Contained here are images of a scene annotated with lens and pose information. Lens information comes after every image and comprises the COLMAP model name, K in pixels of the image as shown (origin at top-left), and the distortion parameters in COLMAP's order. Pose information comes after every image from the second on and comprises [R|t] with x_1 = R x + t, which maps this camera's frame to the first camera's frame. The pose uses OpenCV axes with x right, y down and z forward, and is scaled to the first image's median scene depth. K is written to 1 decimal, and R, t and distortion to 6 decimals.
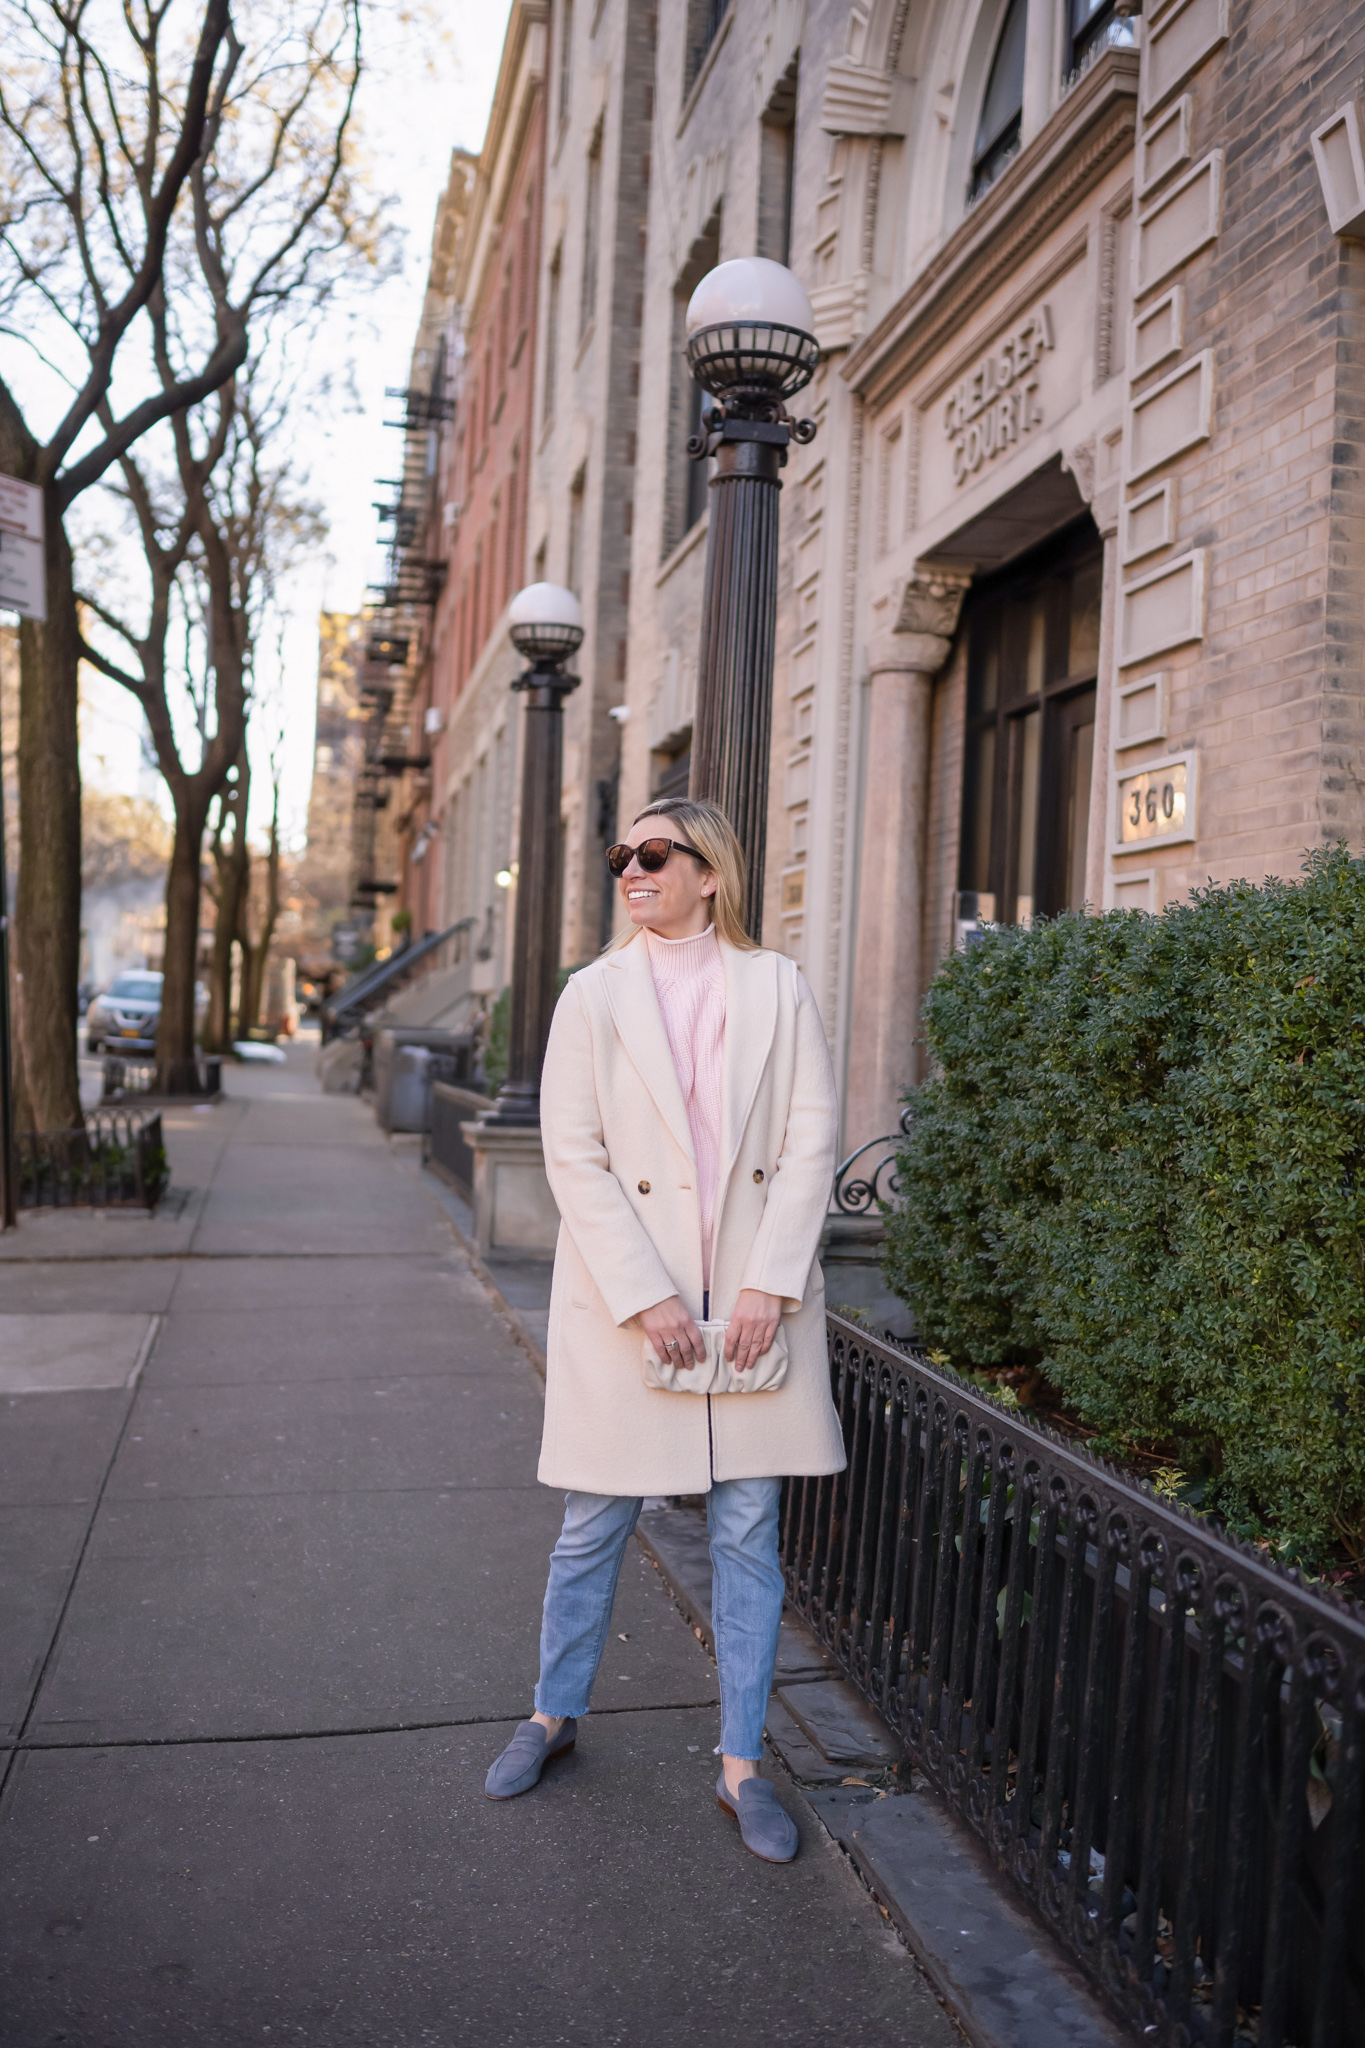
lens RADIAL K [[1956.5, 0, 692.3], [0, 1956.5, 1016.5], [0, 0, 1]] dist [-0.011011, -0.011962]
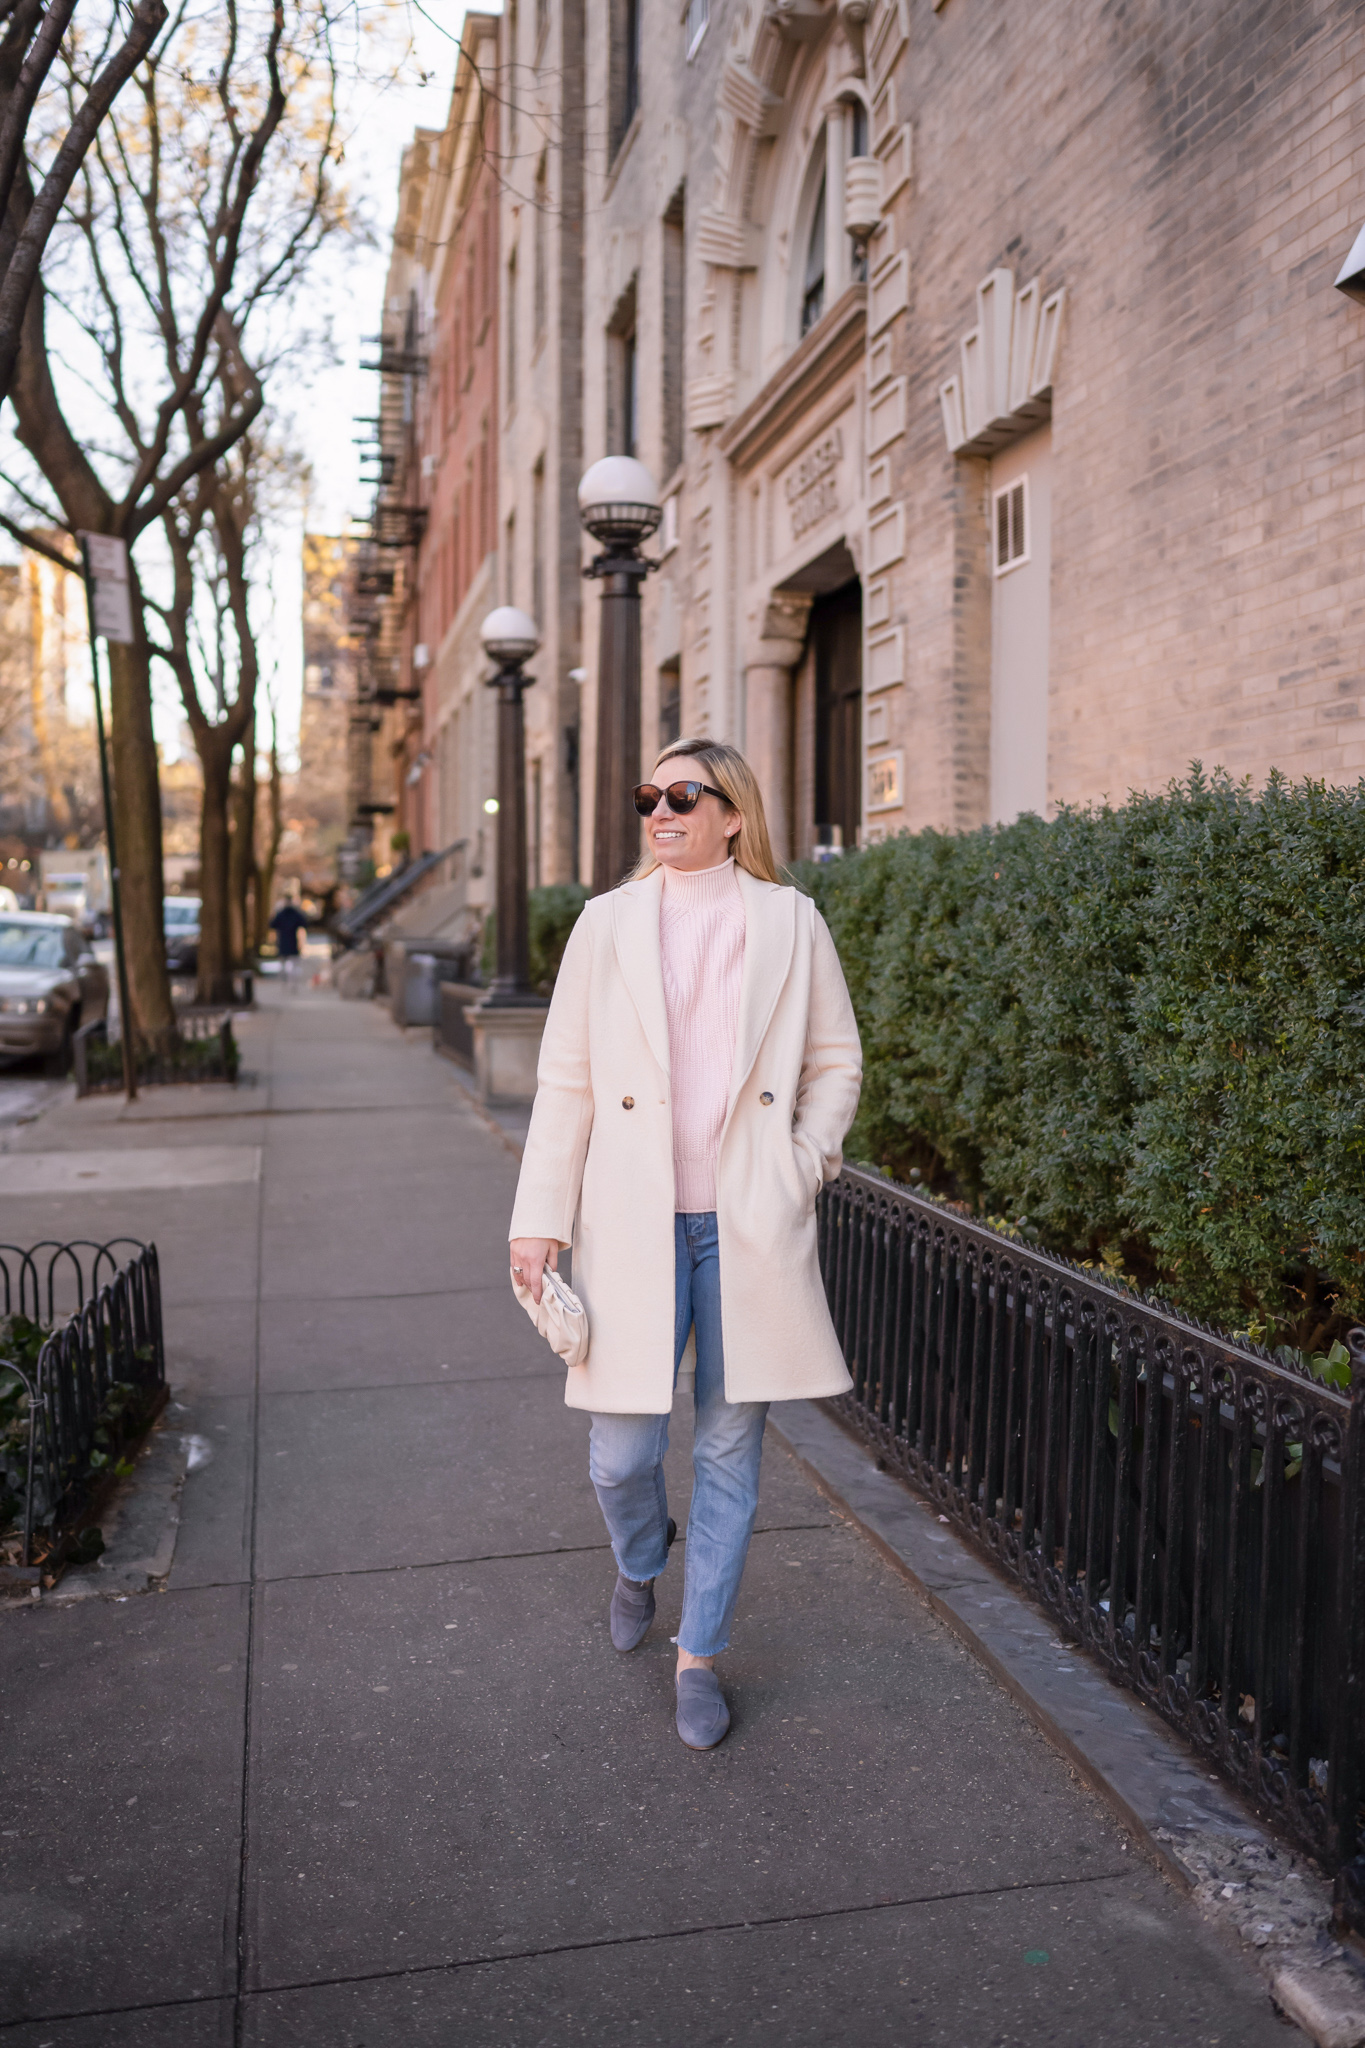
lens RADIAL K [[1956.5, 0, 692.3], [0, 1956.5, 1016.5], [0, 0, 1]] dist [-0.011011, -0.011962]
pose [[0.999214, -0.039631, -0.001112, 0.032168], [0.039637, 0.997918, 0.050879, -0.002039], [-0.000907, -0.050883, 0.998704, -0.274025]]
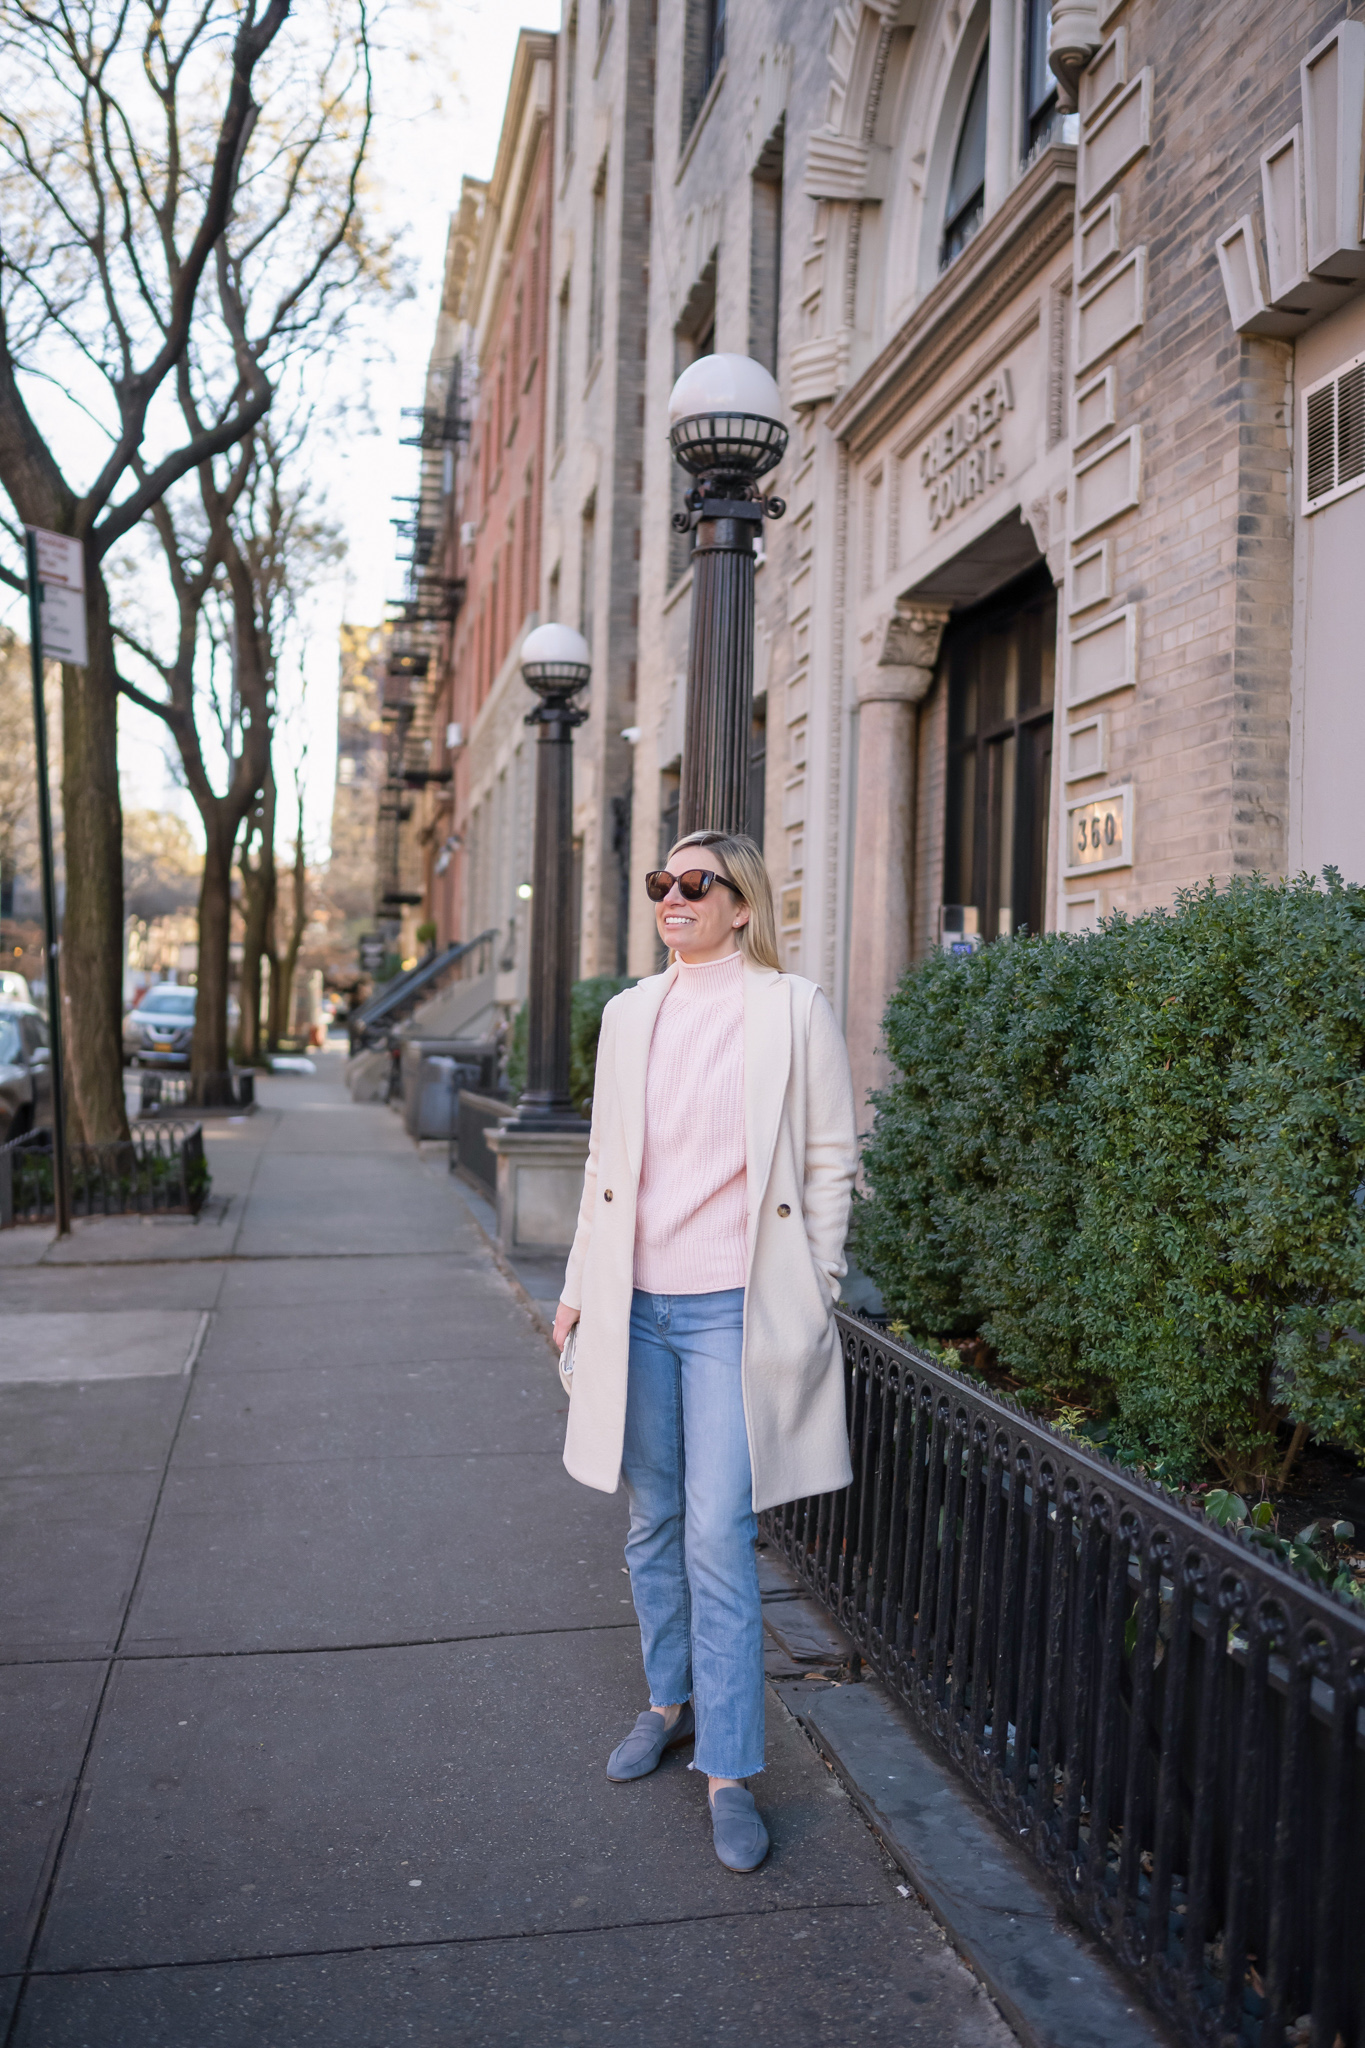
lens RADIAL K [[1956.5, 0, 692.3], [0, 1956.5, 1016.5], [0, 0, 1]] dist [-0.011011, -0.011962]
pose [[0.999755, -0.017602, -0.013398, 0.008240], [0.017582, 0.999844, -0.001627, -0.002691], [0.013425, 0.001391, 0.999909, -0.051272]]
